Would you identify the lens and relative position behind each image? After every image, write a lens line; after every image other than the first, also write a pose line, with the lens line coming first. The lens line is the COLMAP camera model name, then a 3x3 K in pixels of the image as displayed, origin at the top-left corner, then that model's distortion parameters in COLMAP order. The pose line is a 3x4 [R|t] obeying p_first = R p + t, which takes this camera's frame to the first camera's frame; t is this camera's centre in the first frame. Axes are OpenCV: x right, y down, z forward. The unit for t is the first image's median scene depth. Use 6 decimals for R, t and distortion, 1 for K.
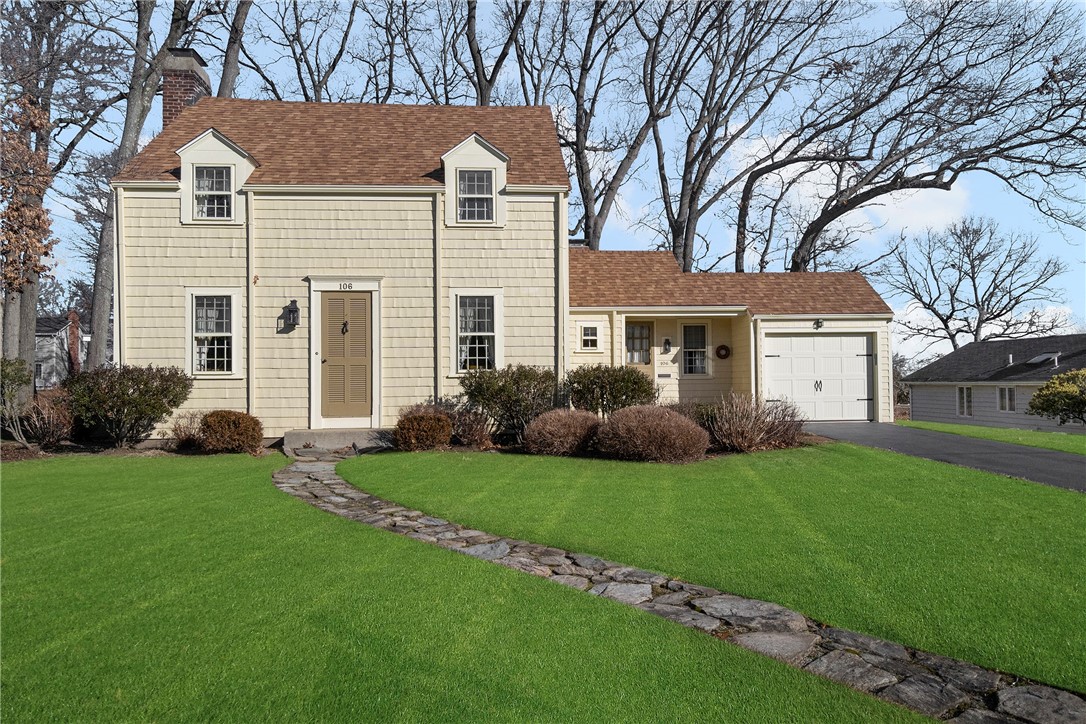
lens RADIAL K [[740.2, 0, 543.0], [0, 740.2, 362.0], [0, 0, 1]] dist [0.017887, -0.001633]
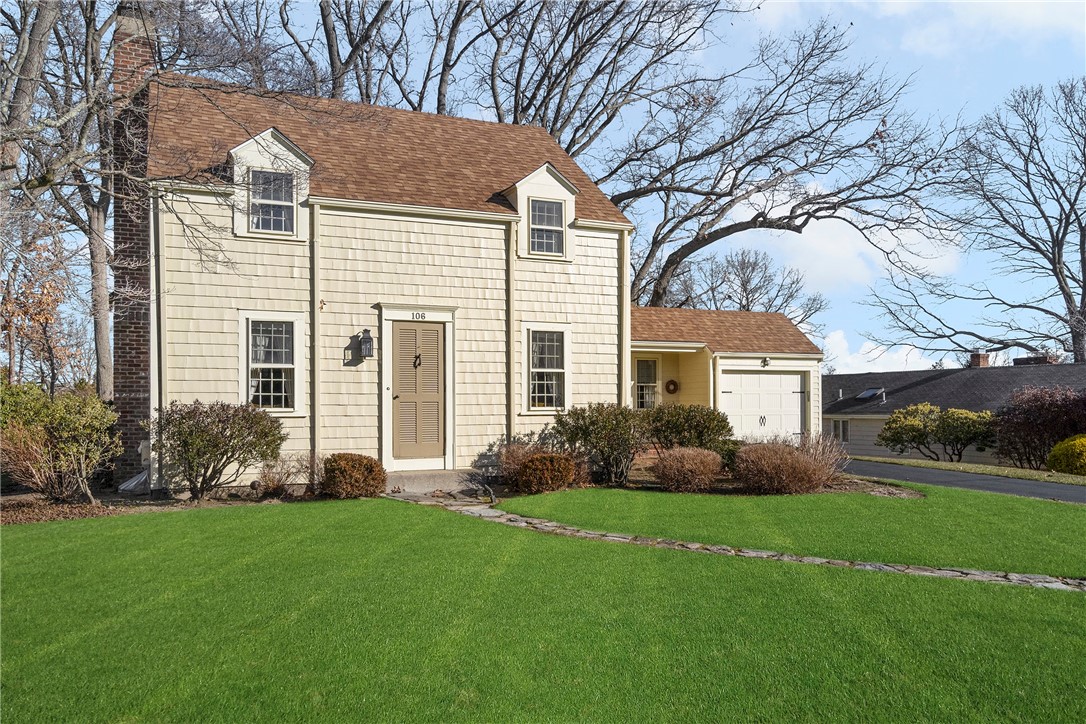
lens RADIAL K [[853.0, 0, 555.0], [0, 853.0, 399.2], [0, 0, 1]] dist [0.013081, -0.000859]
pose [[0.939361, 0.007986, 0.342837, -0.461640], [-0.012893, 0.999844, 0.012038, -0.013672], [-0.342688, -0.015728, 0.939318, -0.052954]]
